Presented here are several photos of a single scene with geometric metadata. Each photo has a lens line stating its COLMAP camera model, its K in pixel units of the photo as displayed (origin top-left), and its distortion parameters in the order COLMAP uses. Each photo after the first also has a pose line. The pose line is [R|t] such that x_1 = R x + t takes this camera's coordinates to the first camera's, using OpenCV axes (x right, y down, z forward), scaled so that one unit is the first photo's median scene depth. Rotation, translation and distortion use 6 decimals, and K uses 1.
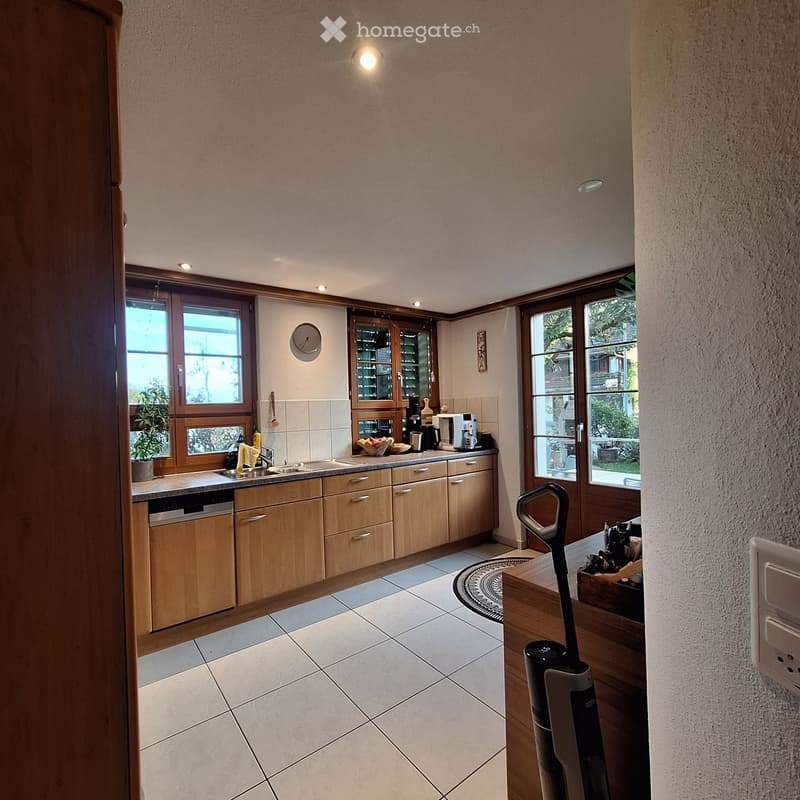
lens RADIAL K [[417.7, 0, 397.9], [0, 417.7, 402.1], [0, 0, 1]] dist [-0.003831, 0.003362]
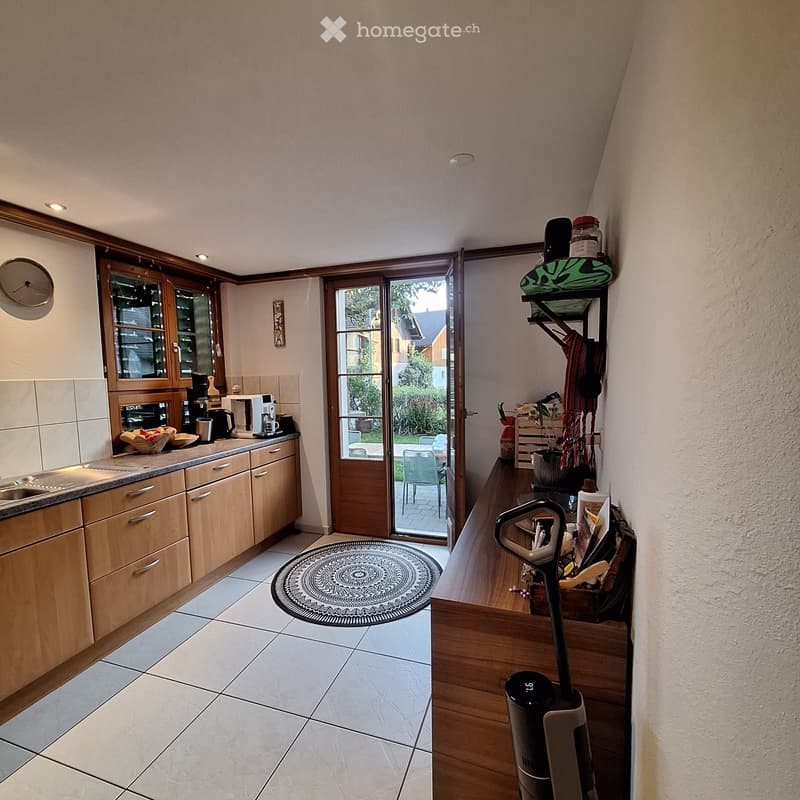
lens RADIAL K [[417.7, 0, 399.9], [0, 417.7, 404.6], [0, 0, 1]] dist [-0.003831, 0.003362]
pose [[0.832728, -0.029461, 0.552897, -0.088578], [-0.009002, 0.997731, 0.066722, -0.012659], [-0.553609, -0.060538, 0.830574, 0.123607]]
